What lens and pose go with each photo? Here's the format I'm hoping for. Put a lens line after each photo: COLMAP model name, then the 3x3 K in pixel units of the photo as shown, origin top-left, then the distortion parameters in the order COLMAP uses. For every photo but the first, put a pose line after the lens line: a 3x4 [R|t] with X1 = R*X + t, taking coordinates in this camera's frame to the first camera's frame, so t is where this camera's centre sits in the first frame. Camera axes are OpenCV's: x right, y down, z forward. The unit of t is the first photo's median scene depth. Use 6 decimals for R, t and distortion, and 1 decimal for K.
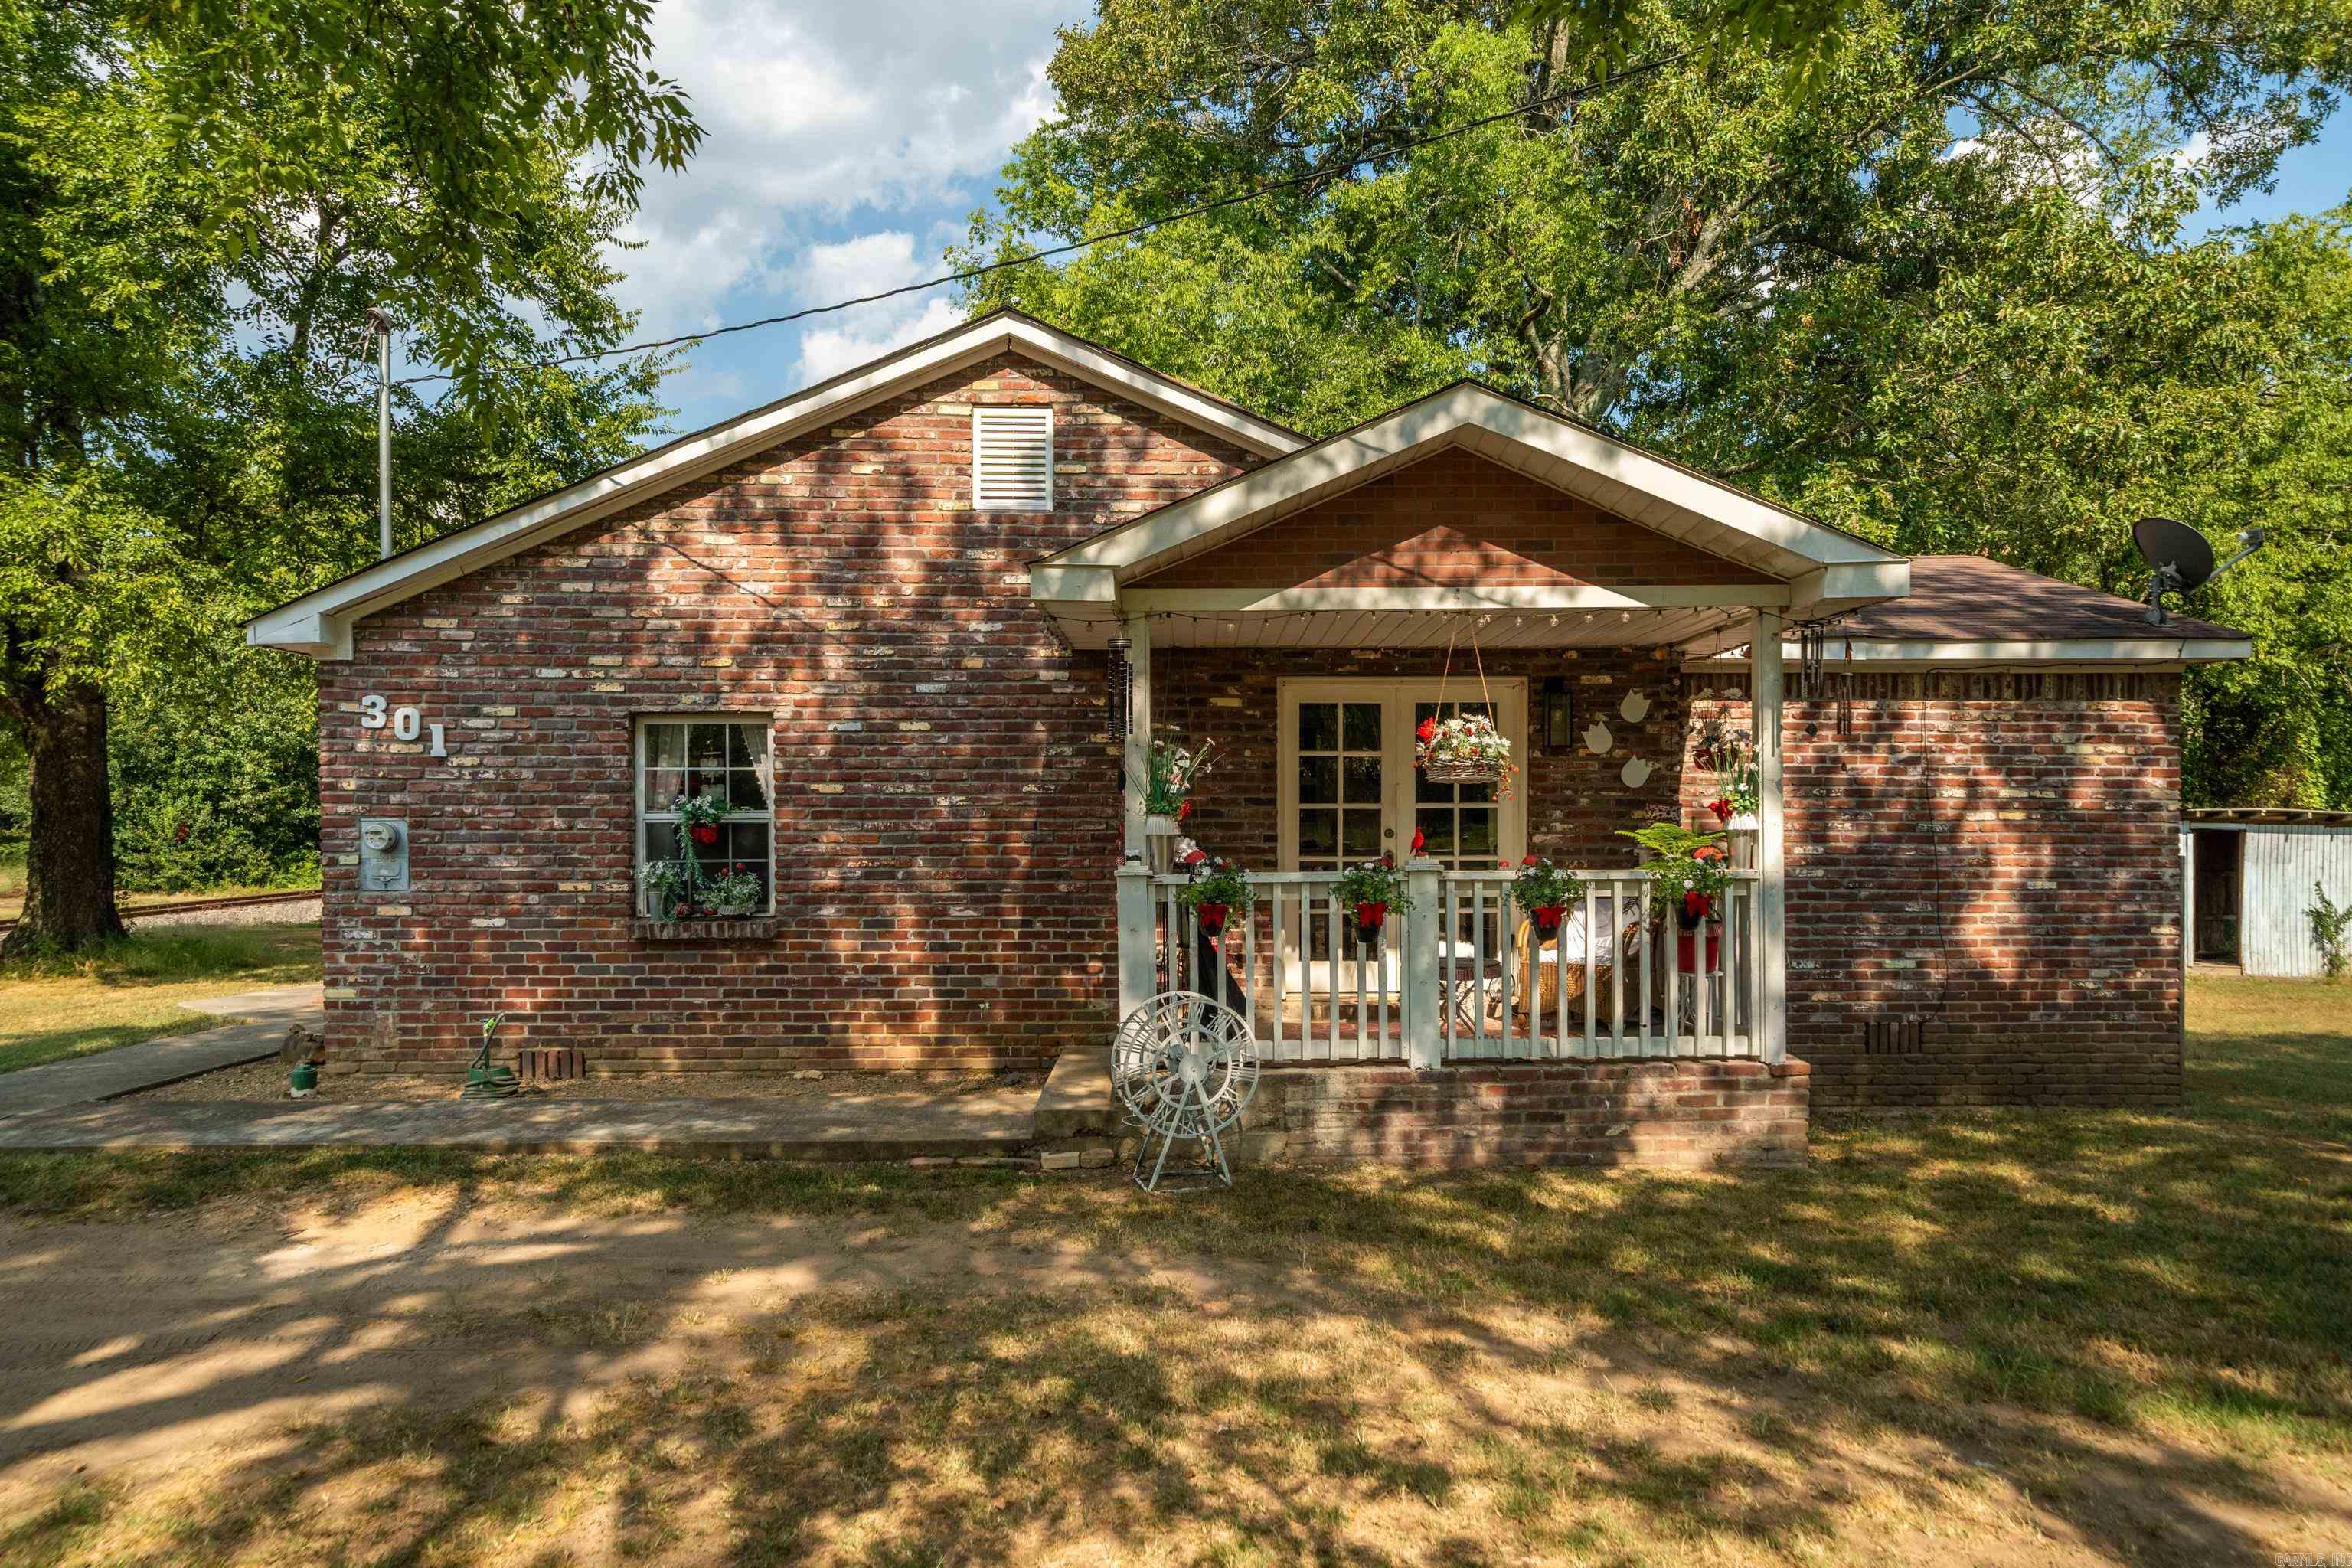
lens RADIAL K [[1391.6, 0, 1187.2], [0, 1391.6, 823.7], [0, 0, 1]] dist [-0.002257, -0.000636]
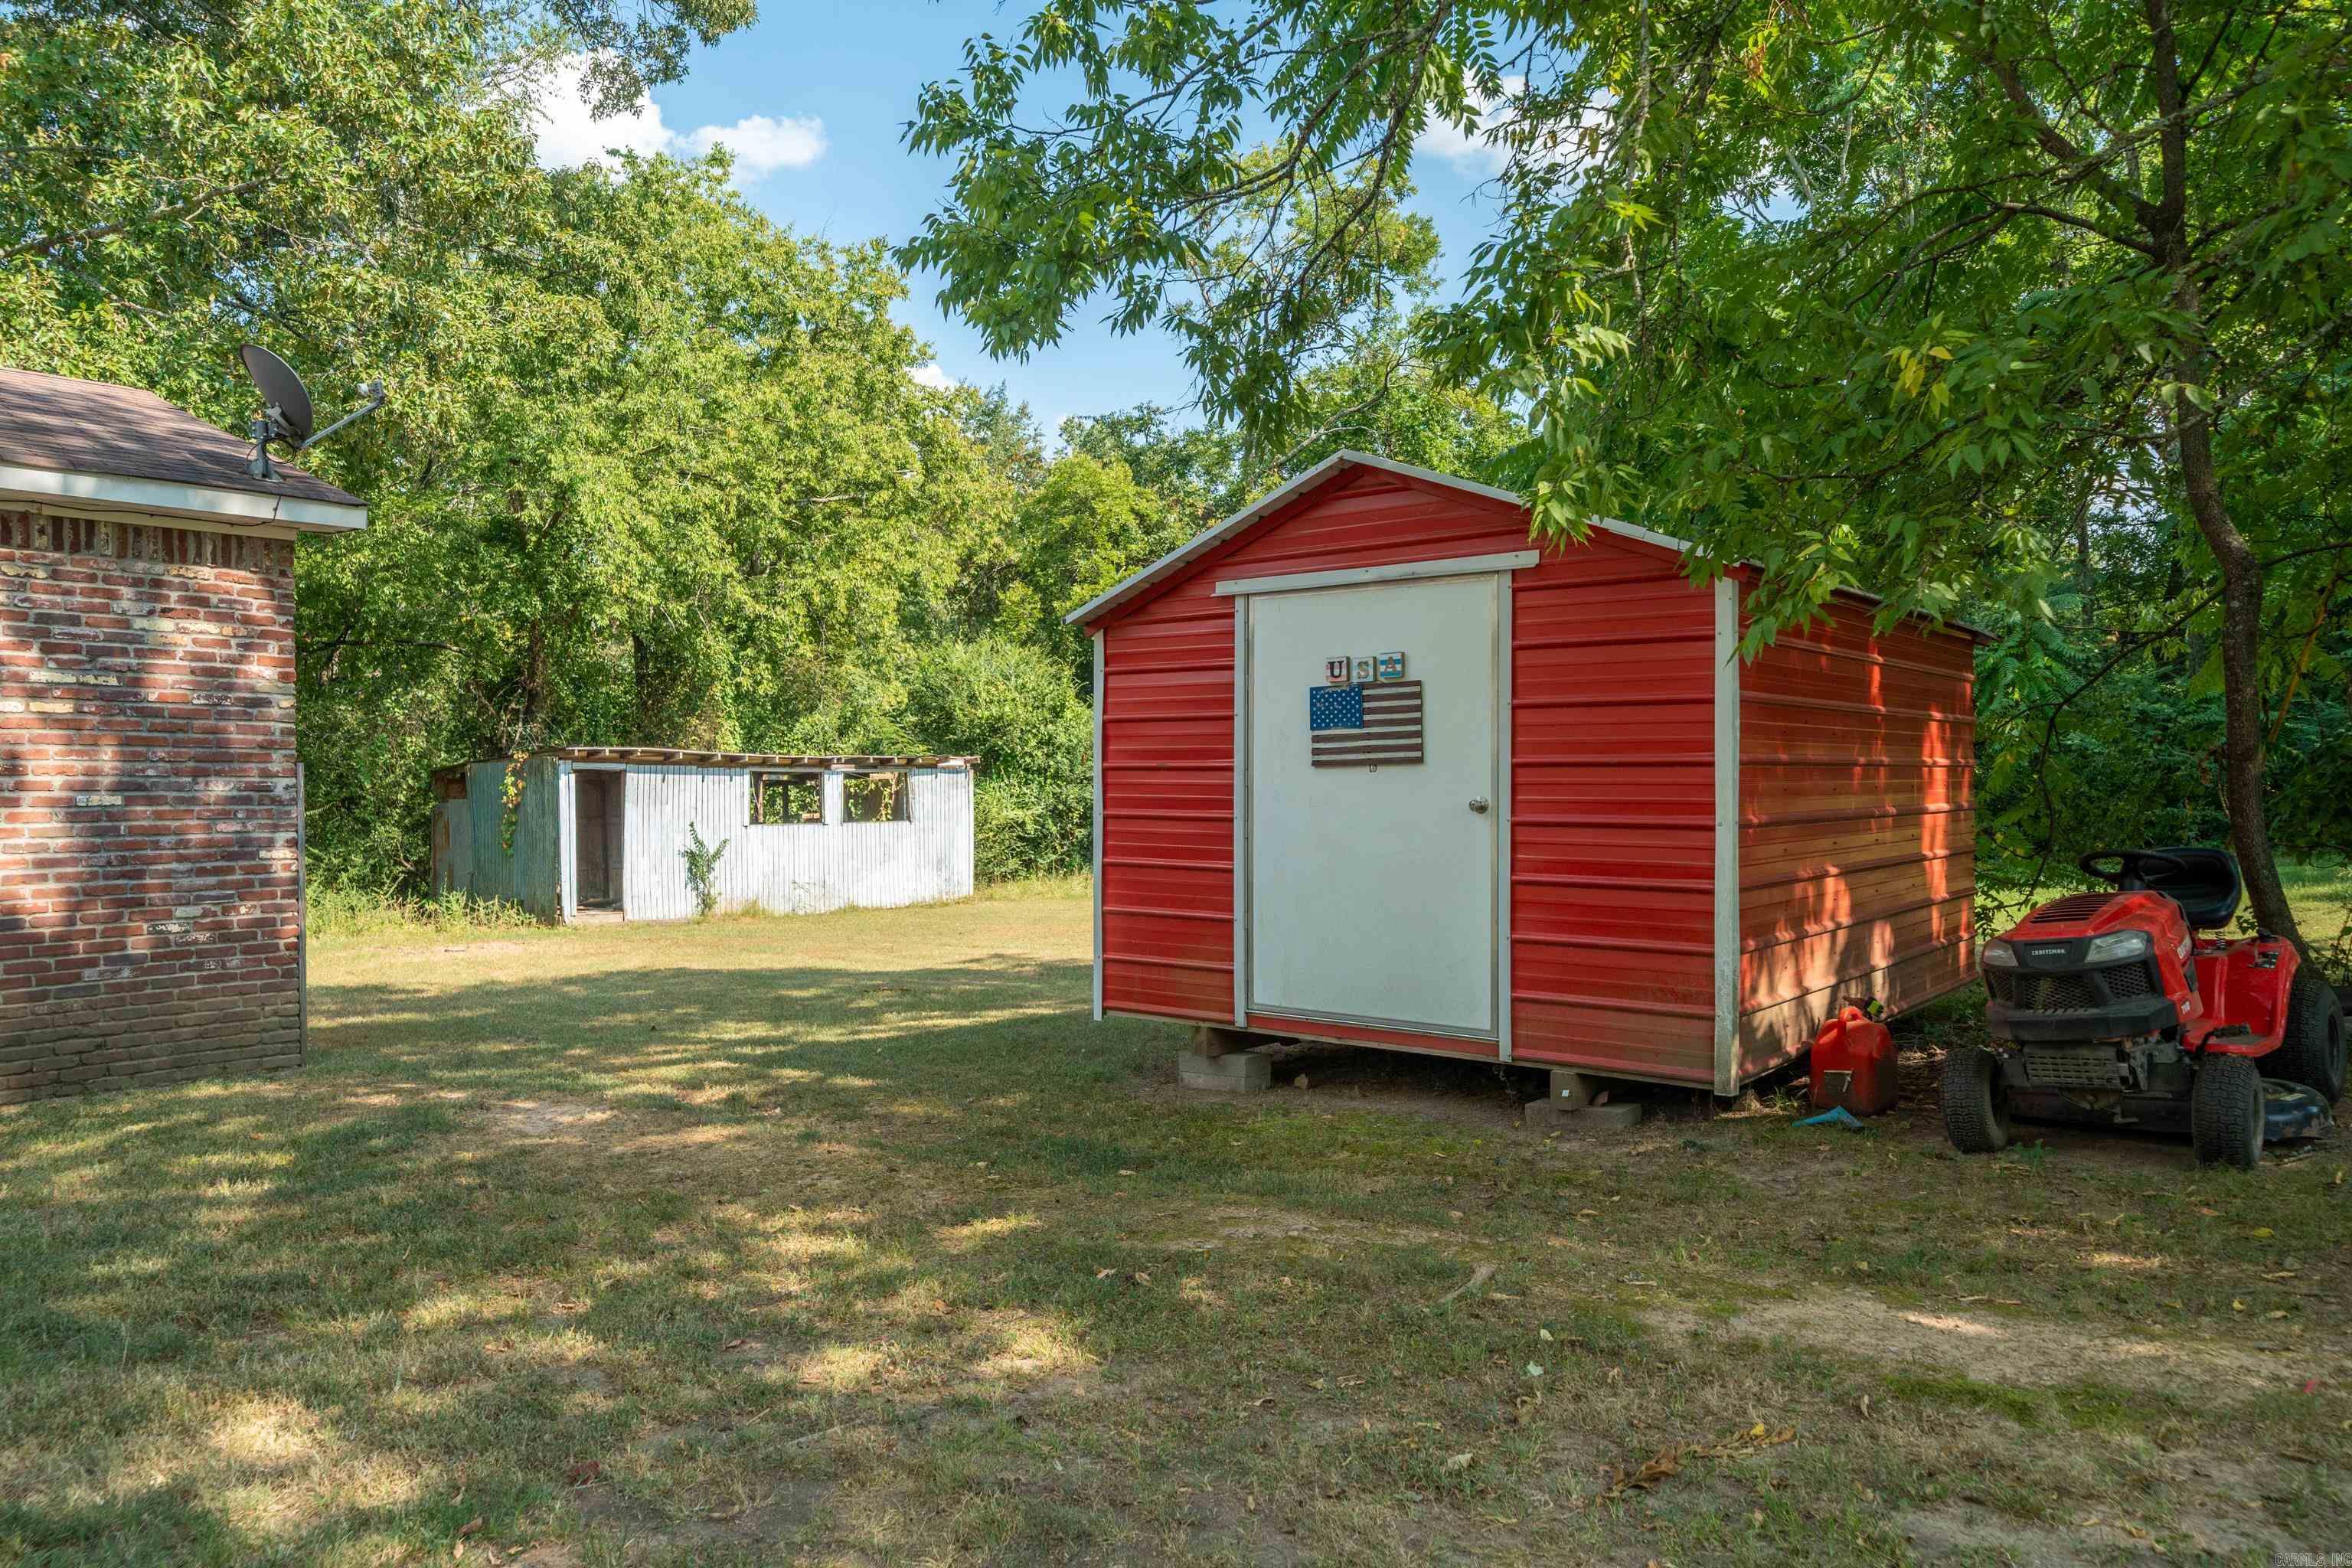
lens RADIAL K [[1582.4, 0, 1176.0], [0, 1582.4, 784.0], [0, 0, 1]] dist [0.019754, 0.001765]
pose [[0.638267, -0.002302, 0.769811, 0.319031], [0.007785, 0.999964, -0.003464, 0.042925], [-0.769776, 0.008204, 0.638262, -0.005893]]
